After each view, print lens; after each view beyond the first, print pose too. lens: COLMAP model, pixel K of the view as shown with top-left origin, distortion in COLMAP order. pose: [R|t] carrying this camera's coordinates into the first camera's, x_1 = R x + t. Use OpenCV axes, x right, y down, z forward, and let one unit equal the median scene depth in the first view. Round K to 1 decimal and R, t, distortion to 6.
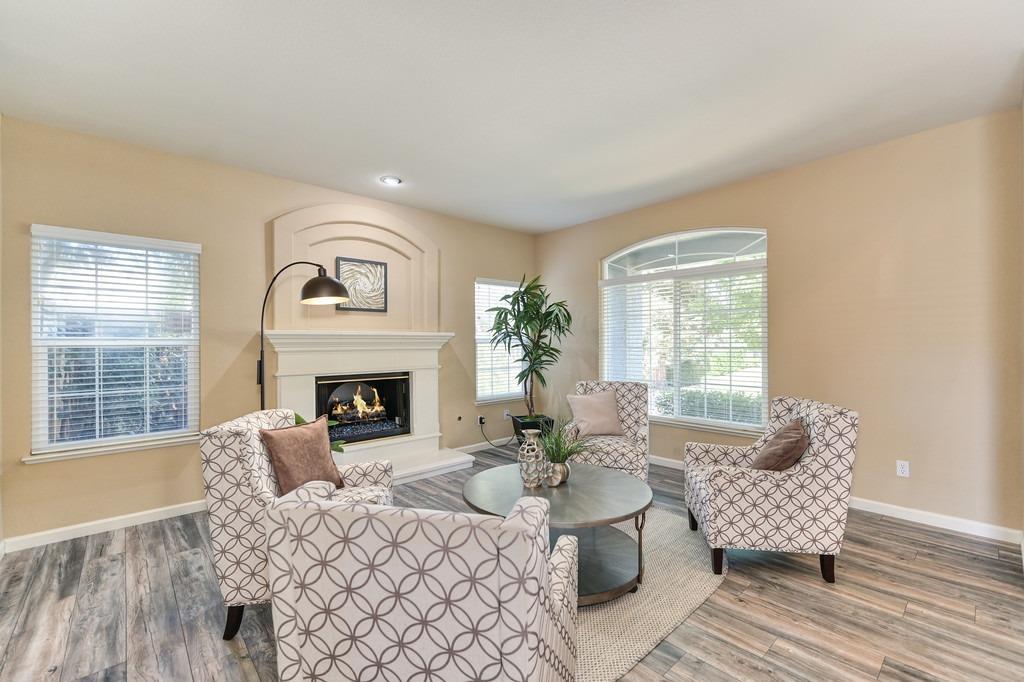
lens RADIAL K [[435.6, 0, 516.0], [0, 435.6, 339.7], [0, 0, 1]] dist [0.001067, 0.000372]
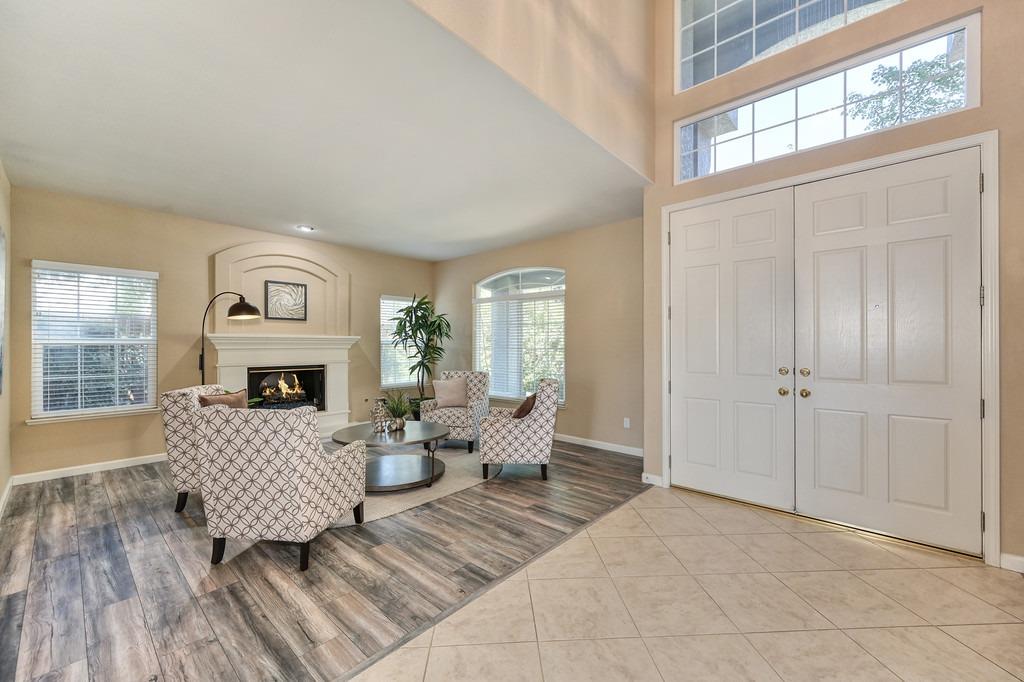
lens RADIAL K [[404.5, 0, 514.8], [0, 404.5, 344.0], [0, 0, 1]] dist [0.001996, 0.000251]
pose [[0.994391, 0.007414, 0.105505, 0.234486], [-0.008199, 0.999942, 0.007008, -0.005241], [-0.105447, -0.007834, 0.994394, -0.348875]]
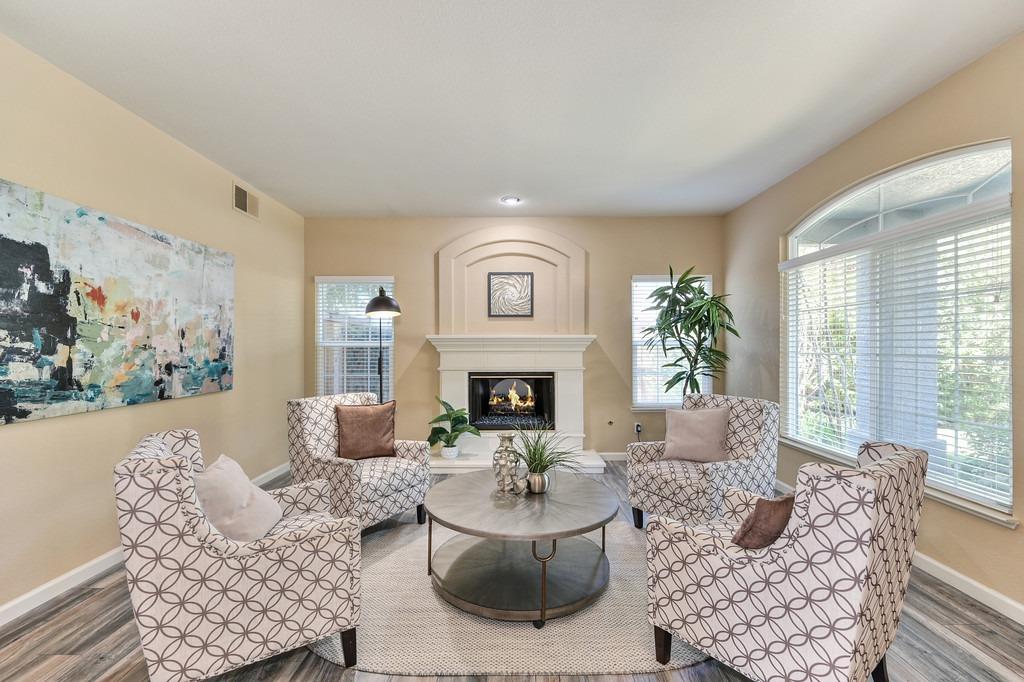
lens RADIAL K [[433.9, 0, 515.3], [0, 433.9, 344.7], [0, 0, 1]] dist [0.000530, -0.000061]
pose [[0.739840, 0.003730, -0.672773, 0.445161], [0.003295, 0.999953, 0.009168, -0.003528], [0.672775, -0.009000, 0.739792, 0.170810]]
